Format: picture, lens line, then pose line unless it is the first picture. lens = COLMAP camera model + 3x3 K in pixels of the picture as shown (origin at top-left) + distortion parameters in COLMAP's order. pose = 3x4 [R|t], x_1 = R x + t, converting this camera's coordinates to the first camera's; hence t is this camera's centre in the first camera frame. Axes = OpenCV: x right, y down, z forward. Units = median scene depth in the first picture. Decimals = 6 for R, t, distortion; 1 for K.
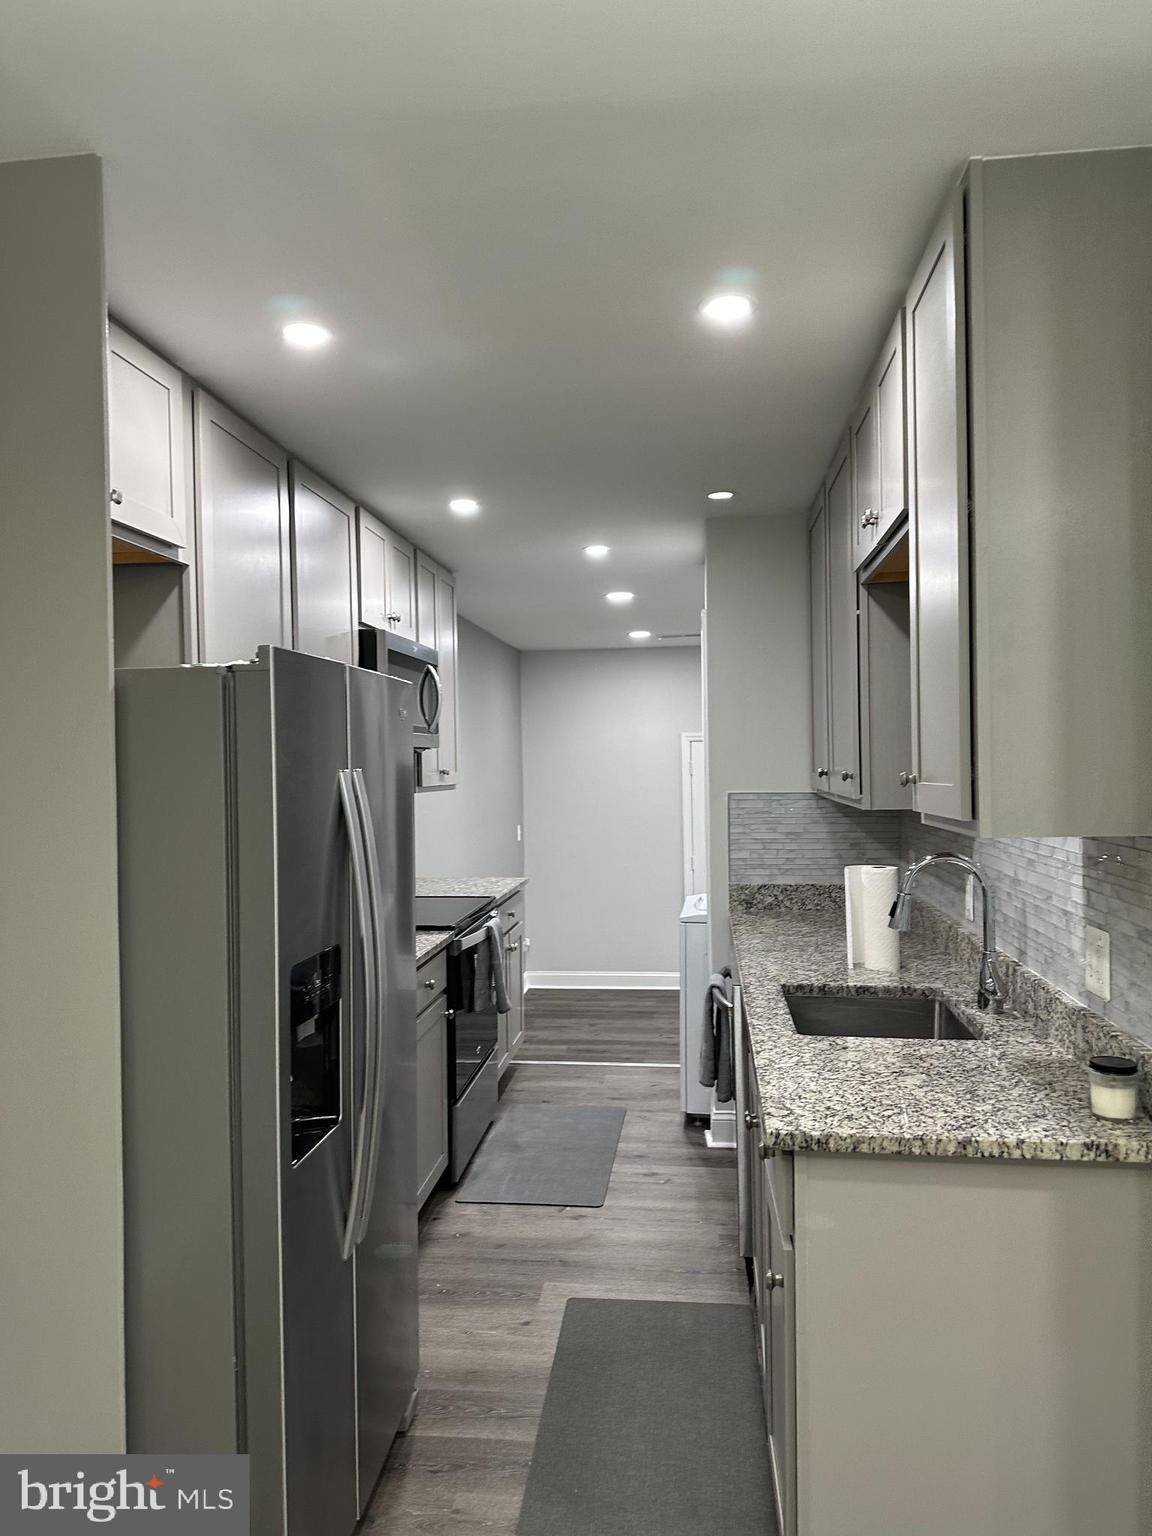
lens RADIAL K [[1071.7, 0, 576.0], [0, 1071.7, 768.0], [0, 0, 1]] dist [0.105284, -0.140656]
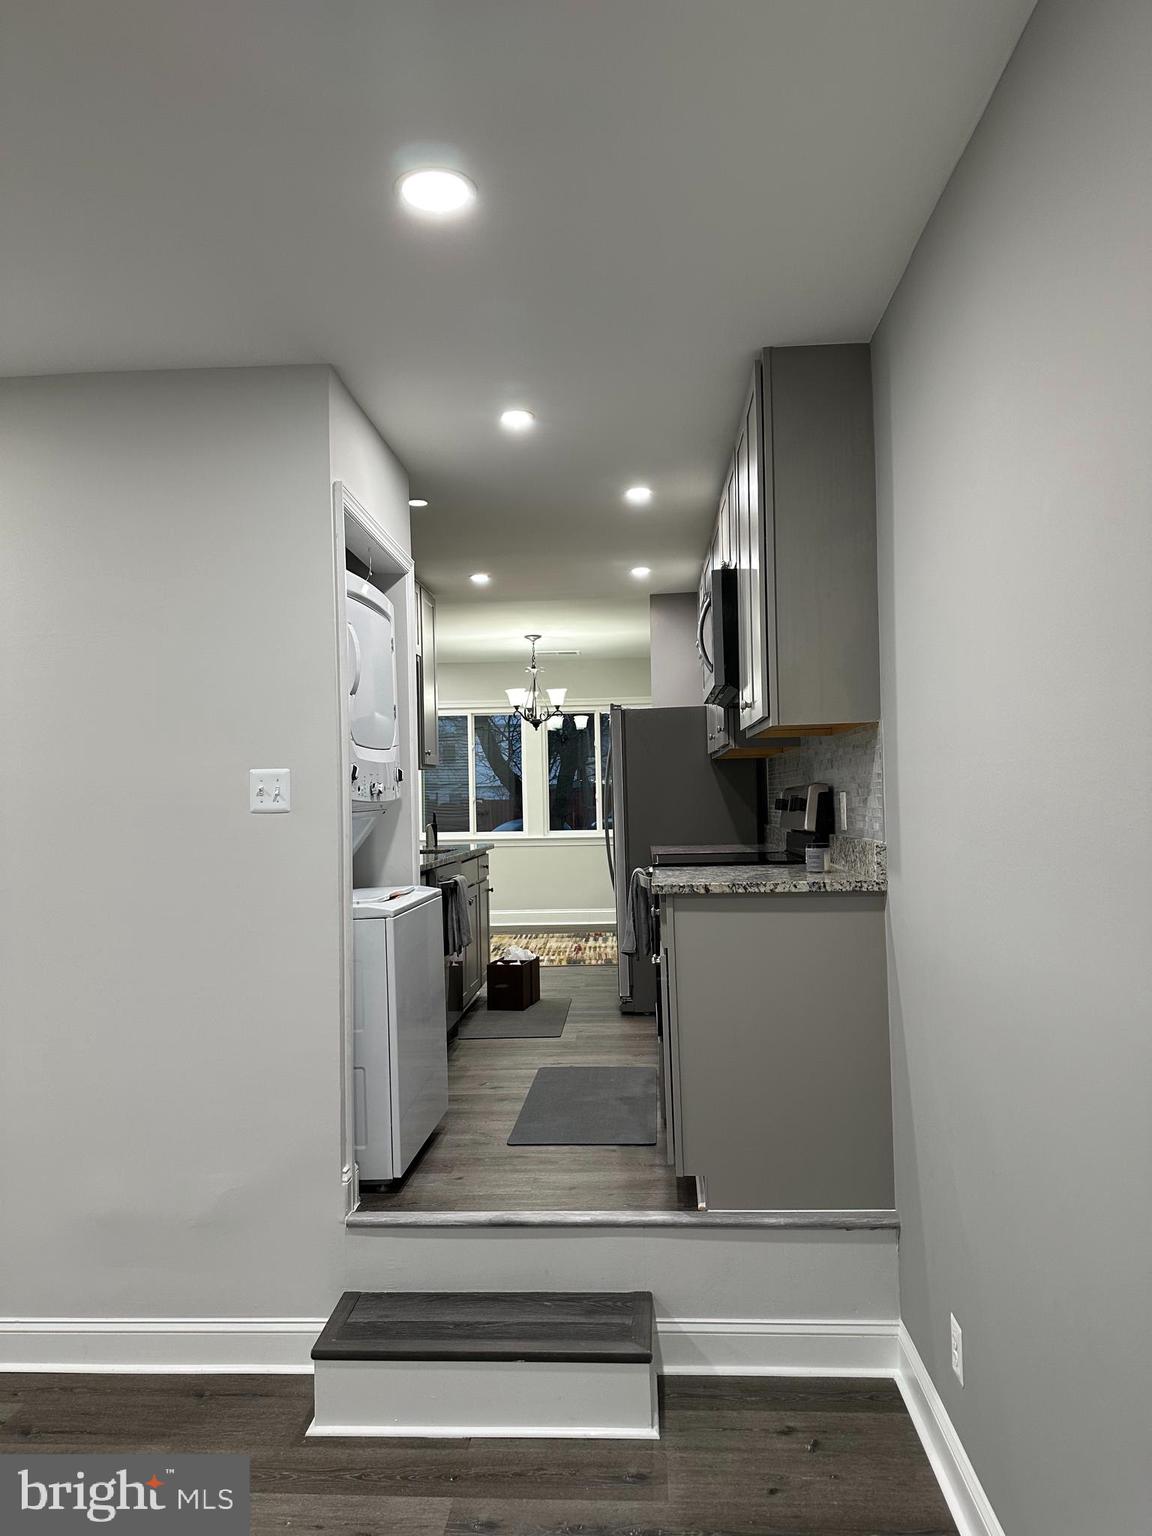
lens RADIAL K [[1071.7, 0, 576.0], [0, 1071.7, 768.0], [0, 0, 1]] dist [0.105284, -0.140656]
pose [[-0.998035, 0.036028, -0.051273, 0.036492], [0.036750, 0.999237, -0.013213, 0.067178], [0.050758, -0.015071, -0.998597, 2.447513]]
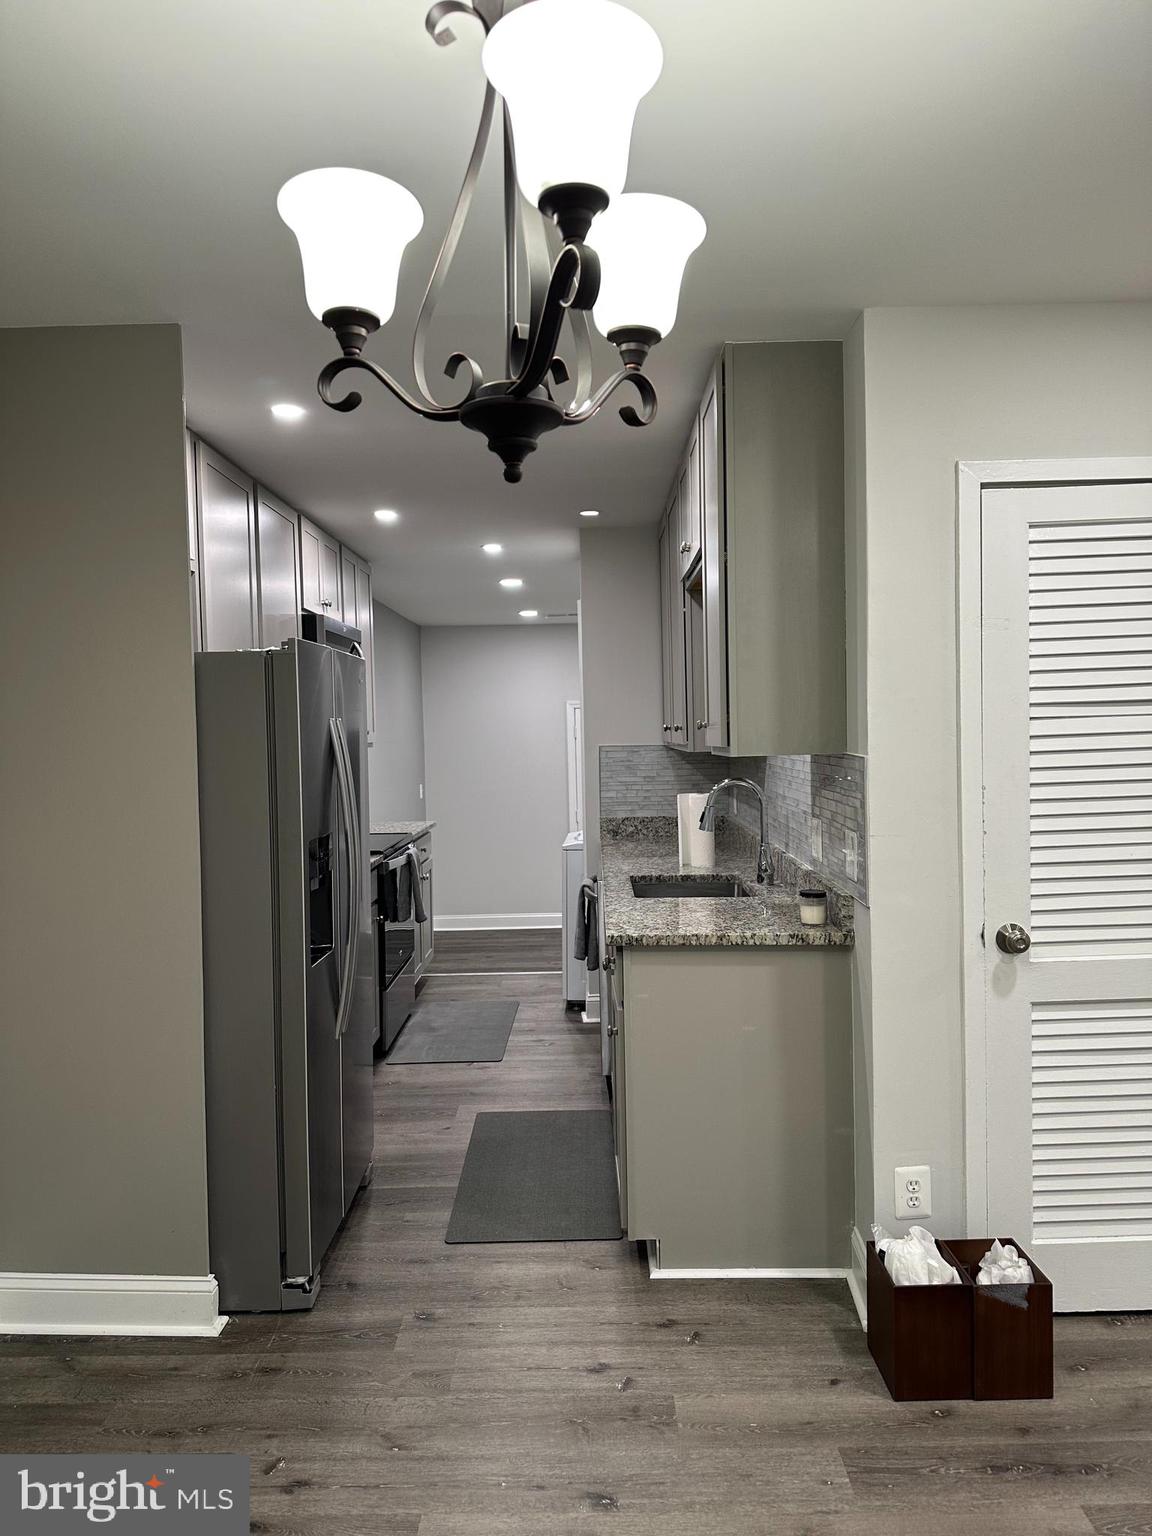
lens RADIAL K [[1071.7, 0, 576.0], [0, 1071.7, 768.0], [0, 0, 1]] dist [0.105284, -0.140656]
pose [[0.994765, -0.007348, 0.101929, -0.017216], [0.004567, 0.999612, 0.027495, 0.017475], [-0.102092, -0.026886, 0.994412, -0.306135]]
